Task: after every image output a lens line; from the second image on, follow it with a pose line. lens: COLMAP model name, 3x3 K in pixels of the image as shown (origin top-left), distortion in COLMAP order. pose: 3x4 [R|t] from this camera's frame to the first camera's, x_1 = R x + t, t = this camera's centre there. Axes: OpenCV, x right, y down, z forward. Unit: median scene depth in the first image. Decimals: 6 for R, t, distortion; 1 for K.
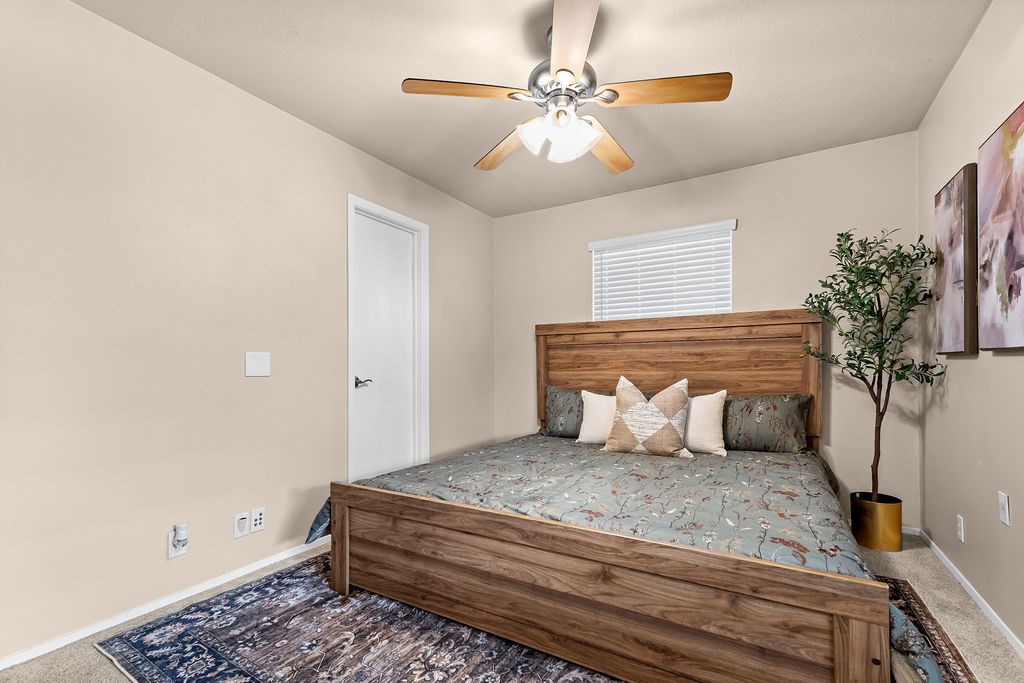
lens RADIAL K [[441.3, 0, 510.1], [0, 441.3, 362.8], [0, 0, 1]] dist [0.007205, 0.000140]
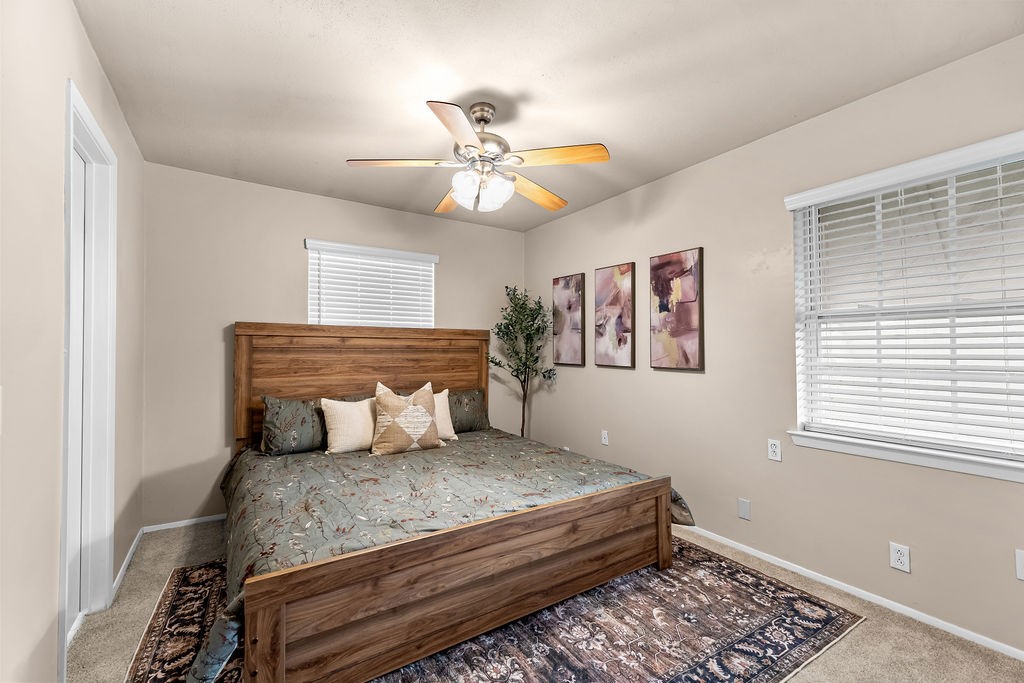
lens RADIAL K [[433.0, 0, 515.5], [0, 433.0, 338.0], [0, 0, 1]] dist [0.009435, 0.000010]
pose [[0.441195, 0.033337, 0.896792, -0.869098], [-0.014333, 0.999444, -0.030101, -0.079737], [-0.897297, 0.000427, 0.441428, 0.388030]]
